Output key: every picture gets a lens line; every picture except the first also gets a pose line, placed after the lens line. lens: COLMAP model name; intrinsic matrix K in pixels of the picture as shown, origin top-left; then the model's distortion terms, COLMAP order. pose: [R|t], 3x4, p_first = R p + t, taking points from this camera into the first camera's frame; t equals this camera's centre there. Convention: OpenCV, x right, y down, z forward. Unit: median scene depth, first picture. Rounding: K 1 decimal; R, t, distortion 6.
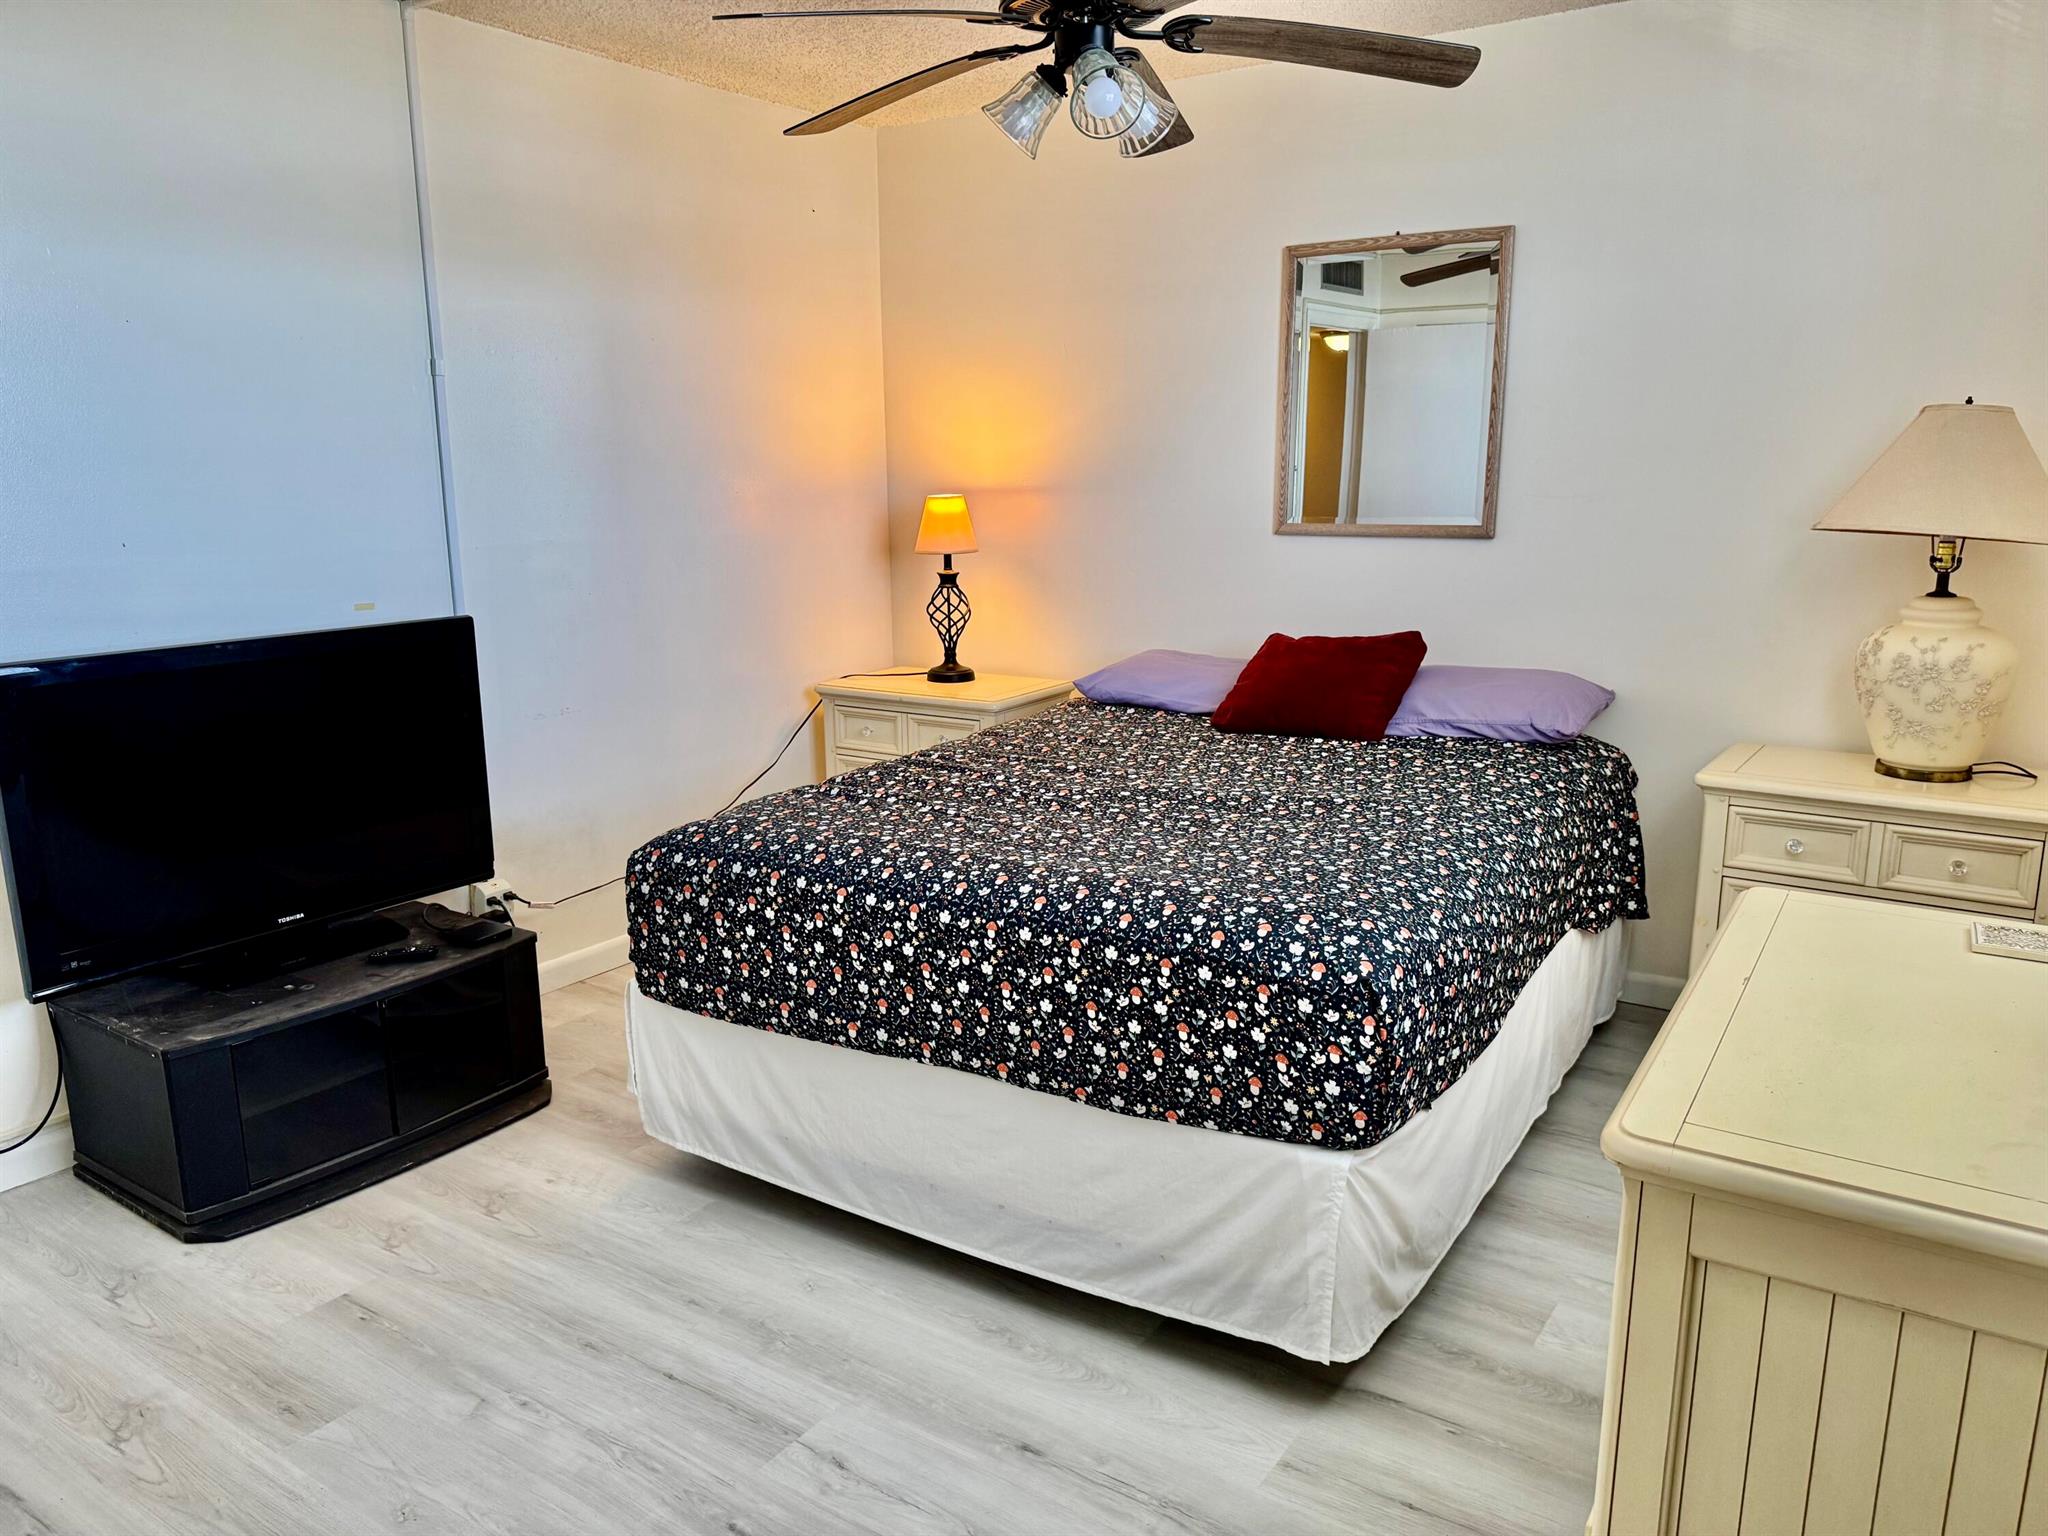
lens RADIAL K [[1448.2, 0, 1012.5], [0, 1448.2, 789.2], [0, 0, 1]] dist [0.049762, -0.068263]
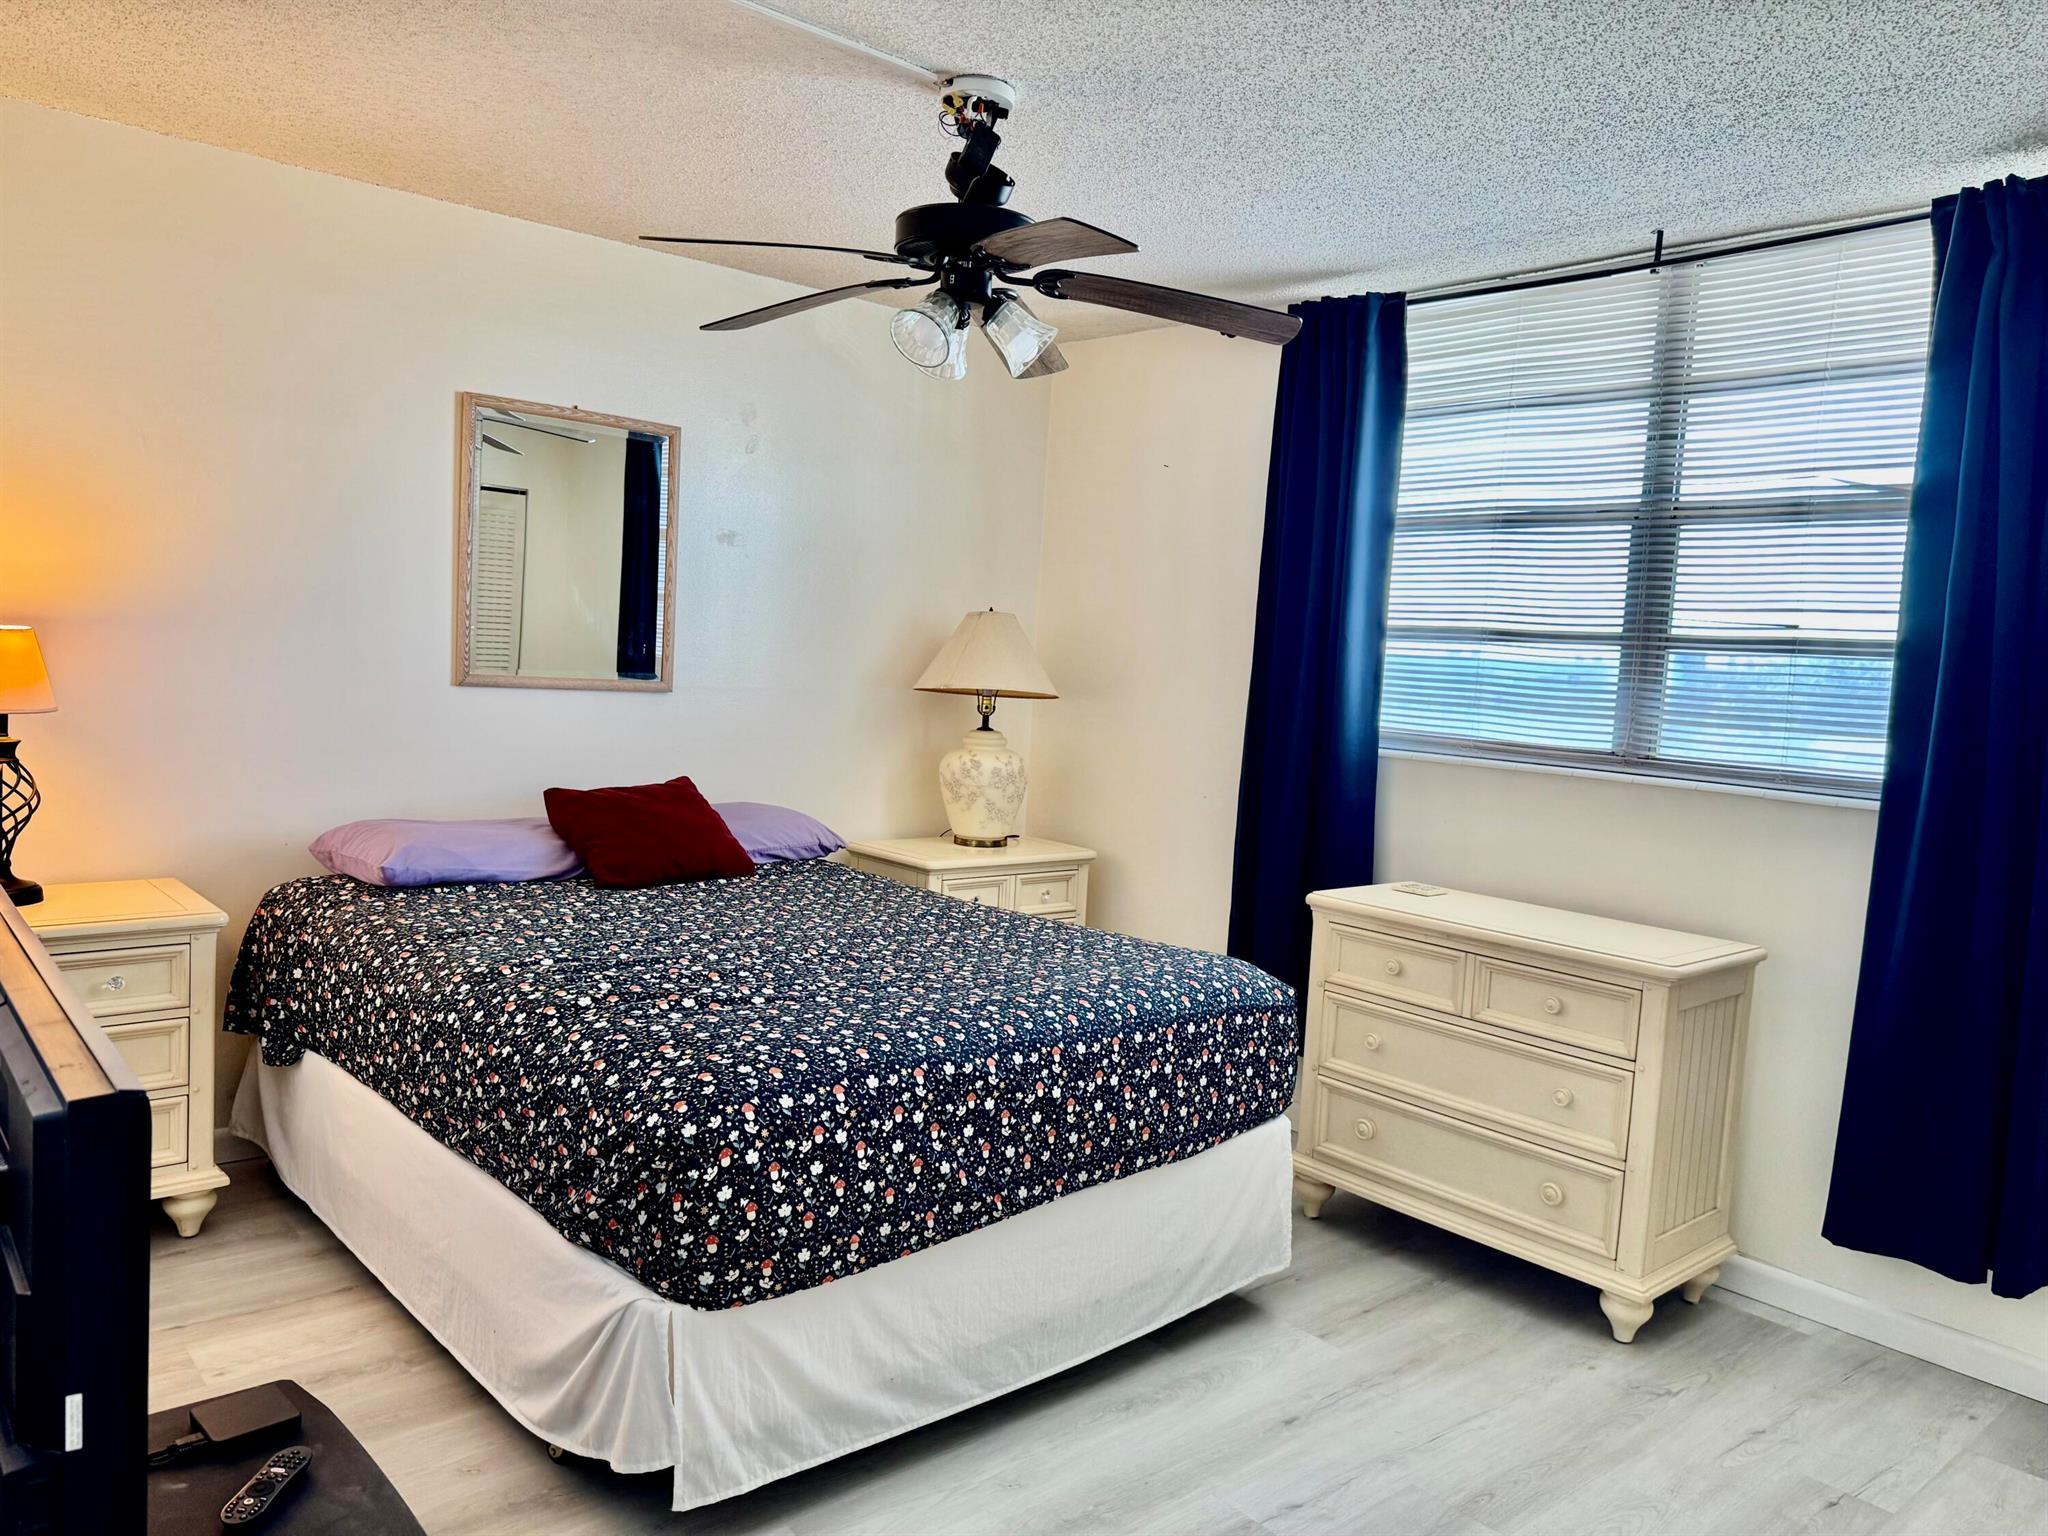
lens RADIAL K [[1448.2, 0, 1012.8], [0, 1448.2, 756.6], [0, 0, 1]] dist [0.049762, -0.068263]
pose [[0.249291, -0.056863, 0.966758, -0.953942], [0.146594, 0.988987, 0.020369, -0.141925], [-0.957269, 0.136643, 0.254881, 0.620336]]
